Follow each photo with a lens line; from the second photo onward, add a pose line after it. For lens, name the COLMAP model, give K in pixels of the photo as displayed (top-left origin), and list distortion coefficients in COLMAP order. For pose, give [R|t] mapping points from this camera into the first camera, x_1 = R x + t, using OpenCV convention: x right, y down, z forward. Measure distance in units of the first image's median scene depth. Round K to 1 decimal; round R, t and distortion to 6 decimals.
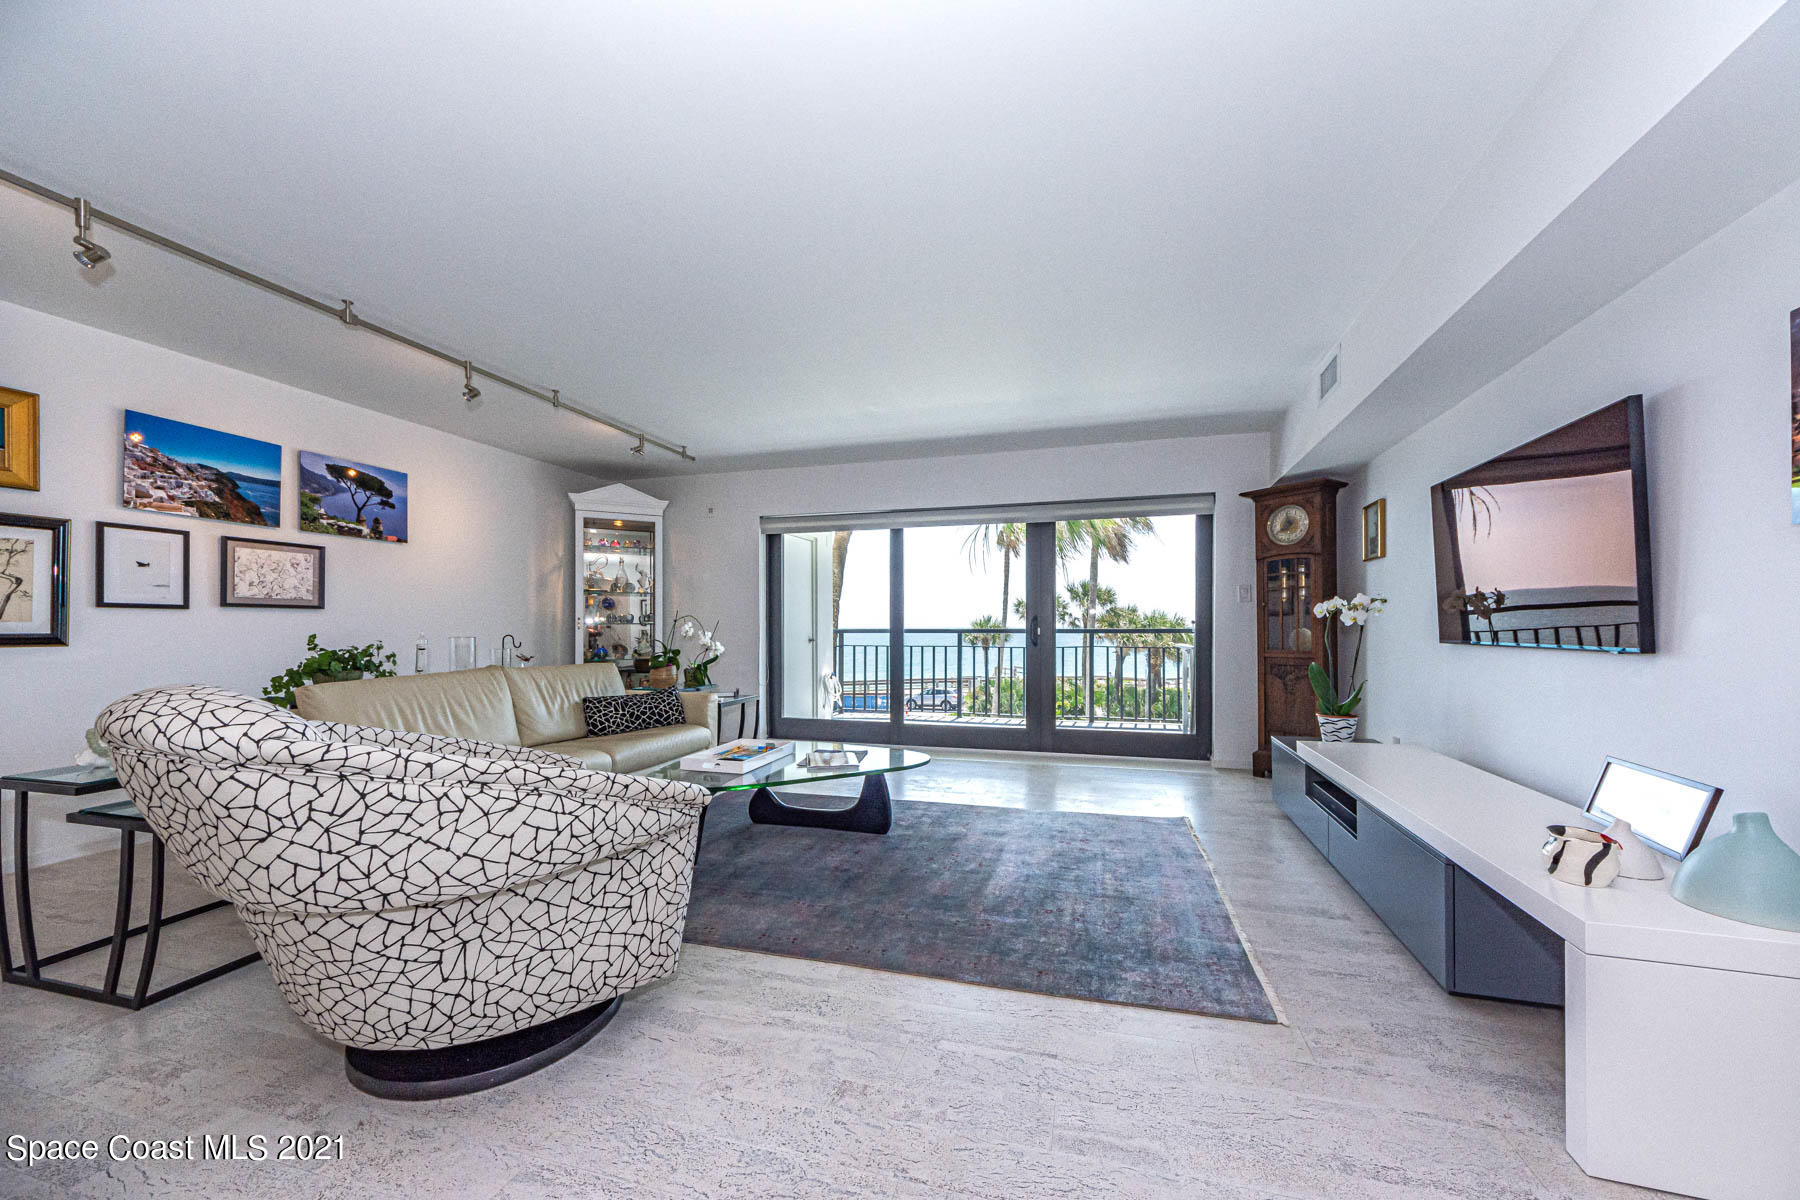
lens RADIAL K [[672.7, 0, 899.1], [0, 672.7, 625.9], [0, 0, 1]] dist [-0.003544, 0.000251]
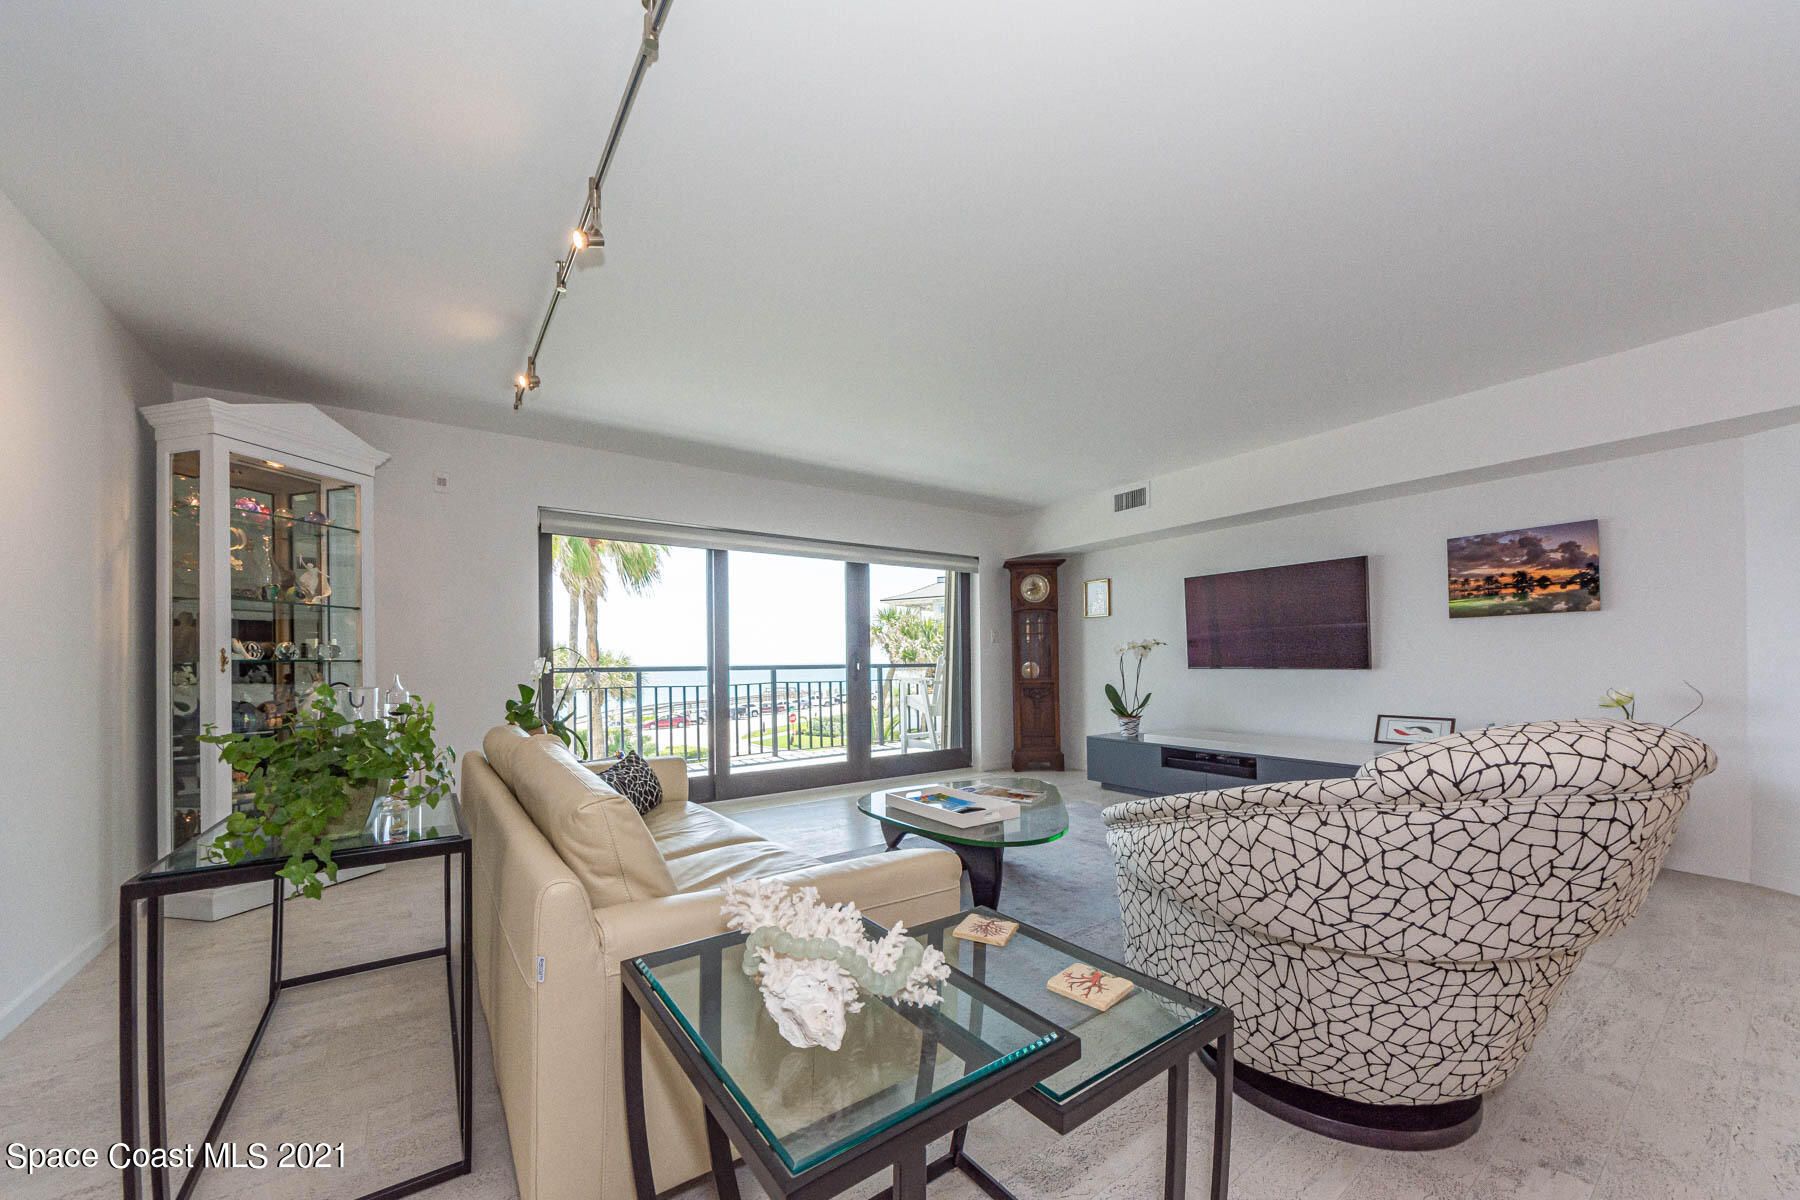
lens RADIAL K [[672.7, 0, 902.6], [0, 672.7, 662.6], [0, 0, 1]] dist [-0.003544, 0.000251]
pose [[0.621871, -0.004547, 0.783107, -0.709799], [0.007311, 0.999973, 0.000001, 0.002475], [-0.783086, 0.005724, 0.621887, 0.356900]]
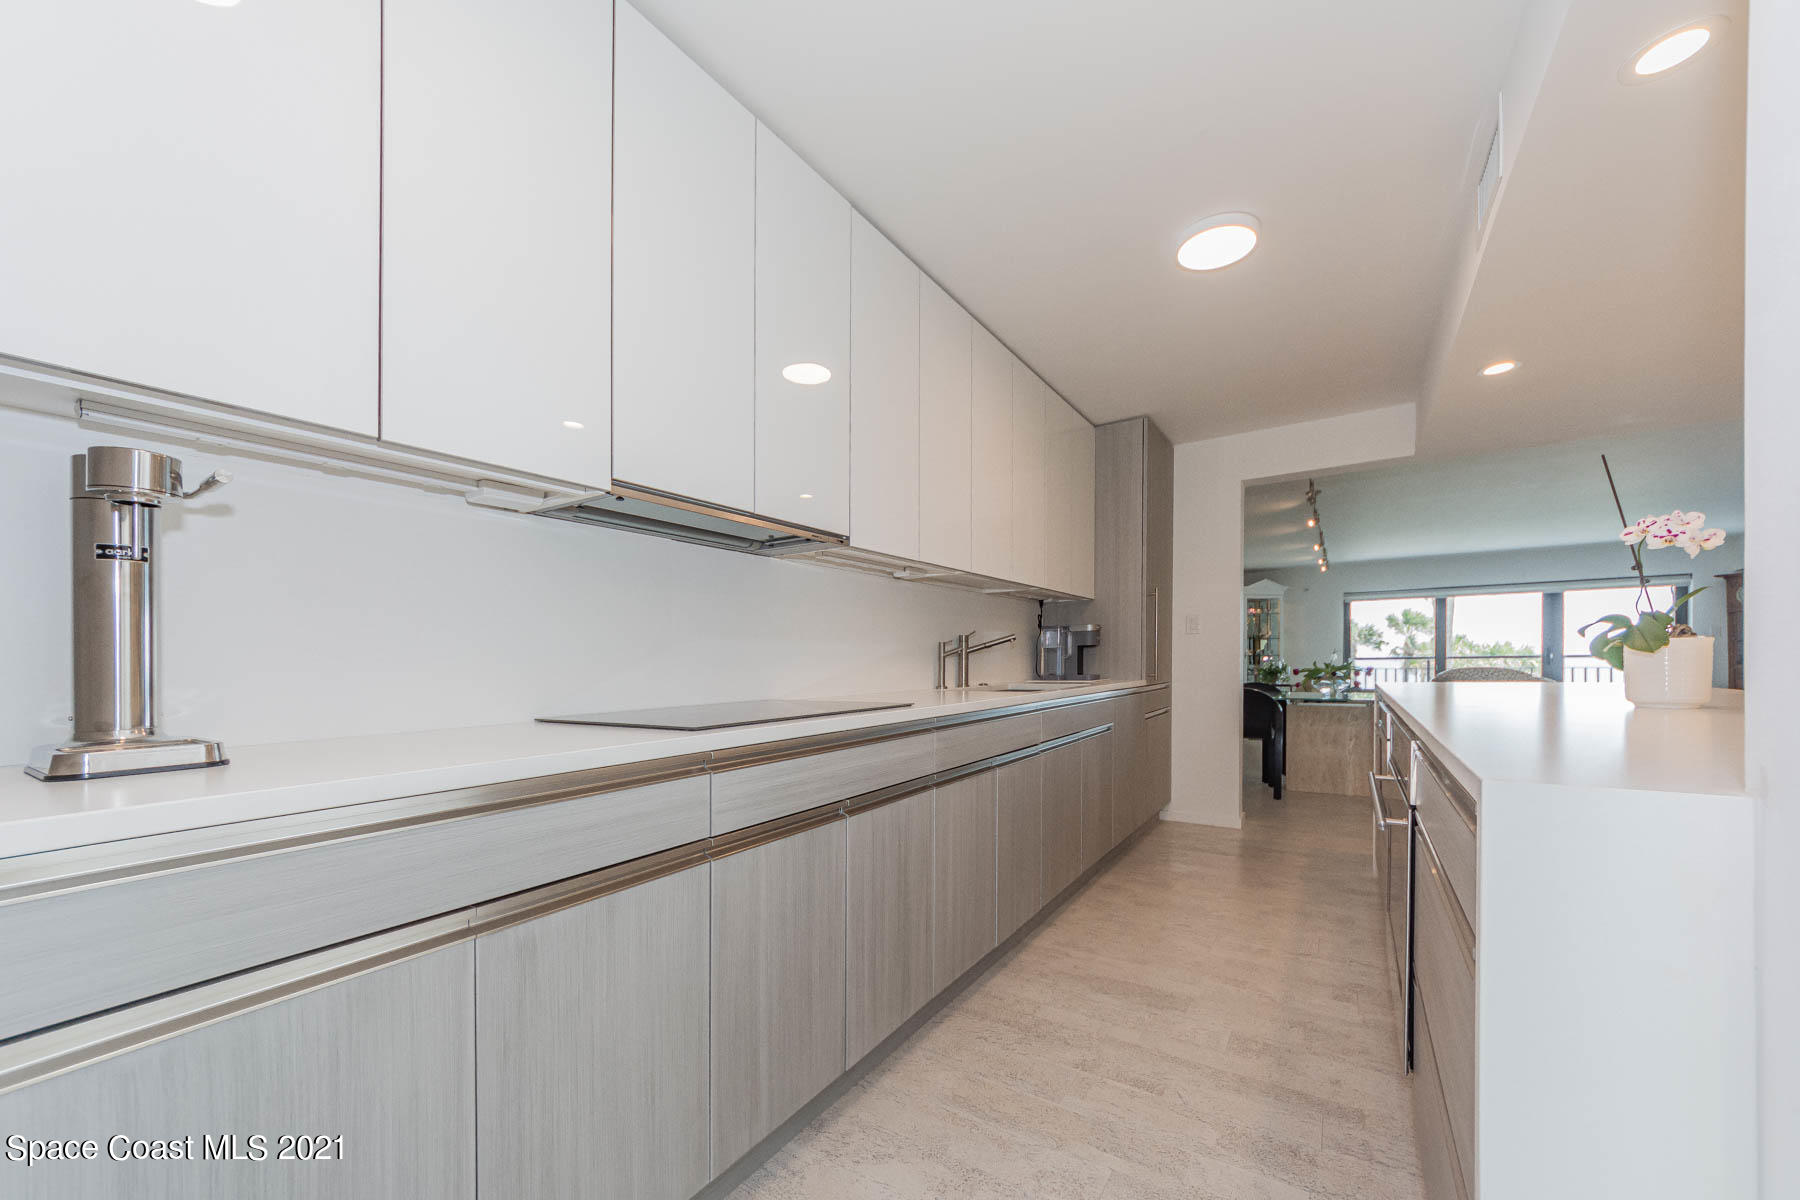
lens RADIAL K [[672.7, 0, 914.4], [0, 672.7, 659.9], [0, 0, 1]] dist [-0.003544, 0.000251]
pose [[0.954335, -0.009680, -0.298582, -1.033668], [0.010225, 0.999948, 0.000263, 0.000104], [0.298564, -0.003304, 0.954384, -1.379044]]
